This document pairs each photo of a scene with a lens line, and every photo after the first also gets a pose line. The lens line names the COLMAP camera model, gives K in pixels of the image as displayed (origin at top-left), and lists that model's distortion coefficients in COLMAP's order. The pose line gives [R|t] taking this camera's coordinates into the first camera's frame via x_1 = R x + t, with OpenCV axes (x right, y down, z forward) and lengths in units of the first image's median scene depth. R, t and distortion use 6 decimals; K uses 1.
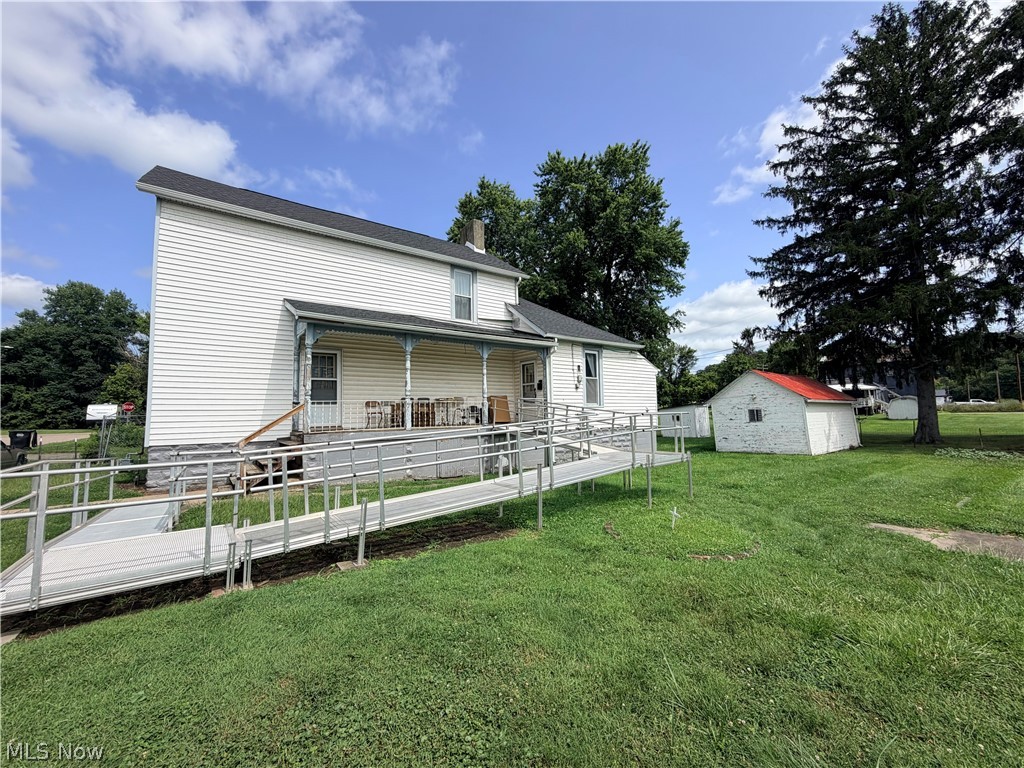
lens RADIAL K [[408.3, 0, 509.4], [0, 408.3, 383.8], [0, 0, 1]] dist [-0.002054, -0.000083]
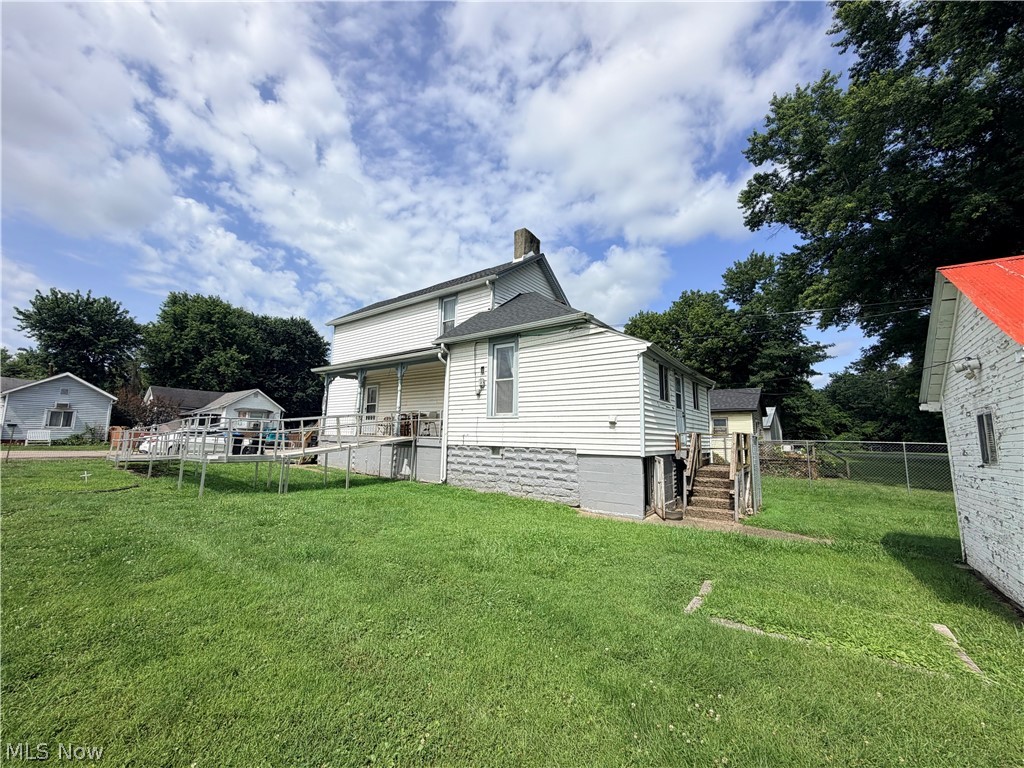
lens RADIAL K [[408.3, 0, 509.4], [0, 408.3, 383.8], [0, 0, 1]] dist [-0.002054, -0.000083]
pose [[0.293986, -0.100239, -0.950539, 0.641766], [0.047414, 0.994791, -0.090241, 0.043279], [0.954633, -0.018539, 0.297207, 0.545139]]
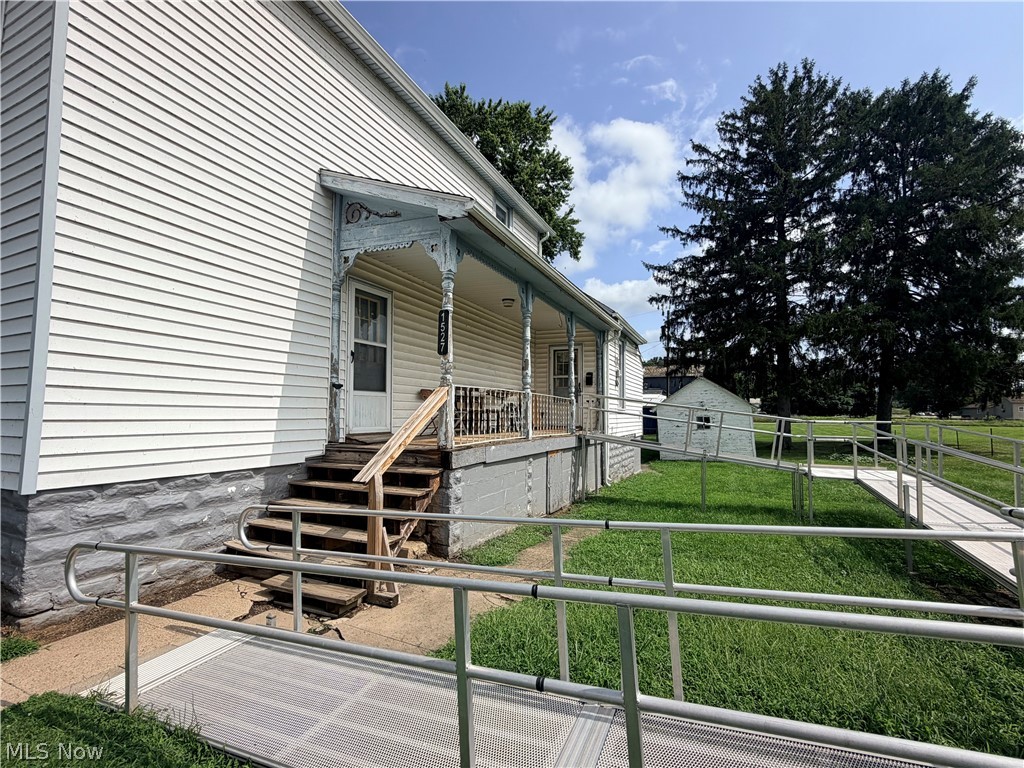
lens RADIAL K [[472.3, 0, 514.9], [0, 472.3, 383.0], [0, 0, 1]] dist [-0.000200, 0.000719]
pose [[0.867090, 0.060981, 0.494405, -0.309172], [-0.065372, 0.997825, -0.008424, 0.017565], [-0.493844, -0.025015, 0.869191, 0.196797]]
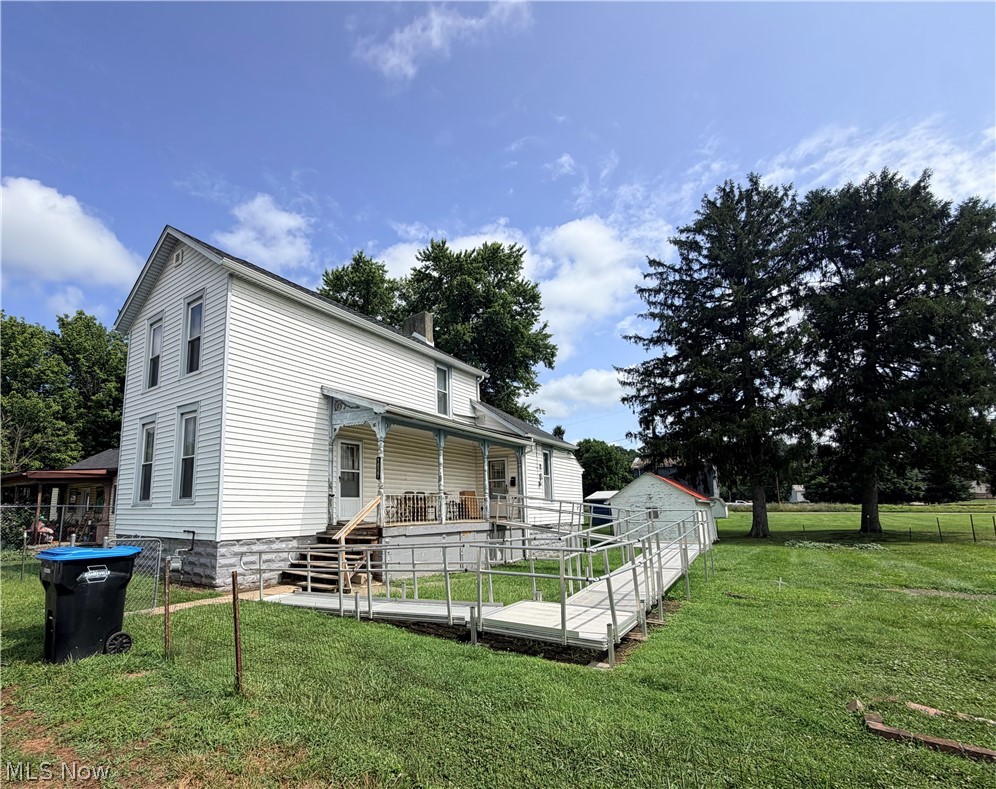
lens RADIAL K [[467.5, 0, 420.6], [0, 467.5, 441.9], [0, 0, 1]] dist [-0.000952, -0.000545]
pose [[0.960637, 0.052072, 0.272881, -0.313467], [-0.033684, 0.996861, -0.071646, -0.002826], [-0.275756, 0.059634, 0.959376, -0.058435]]
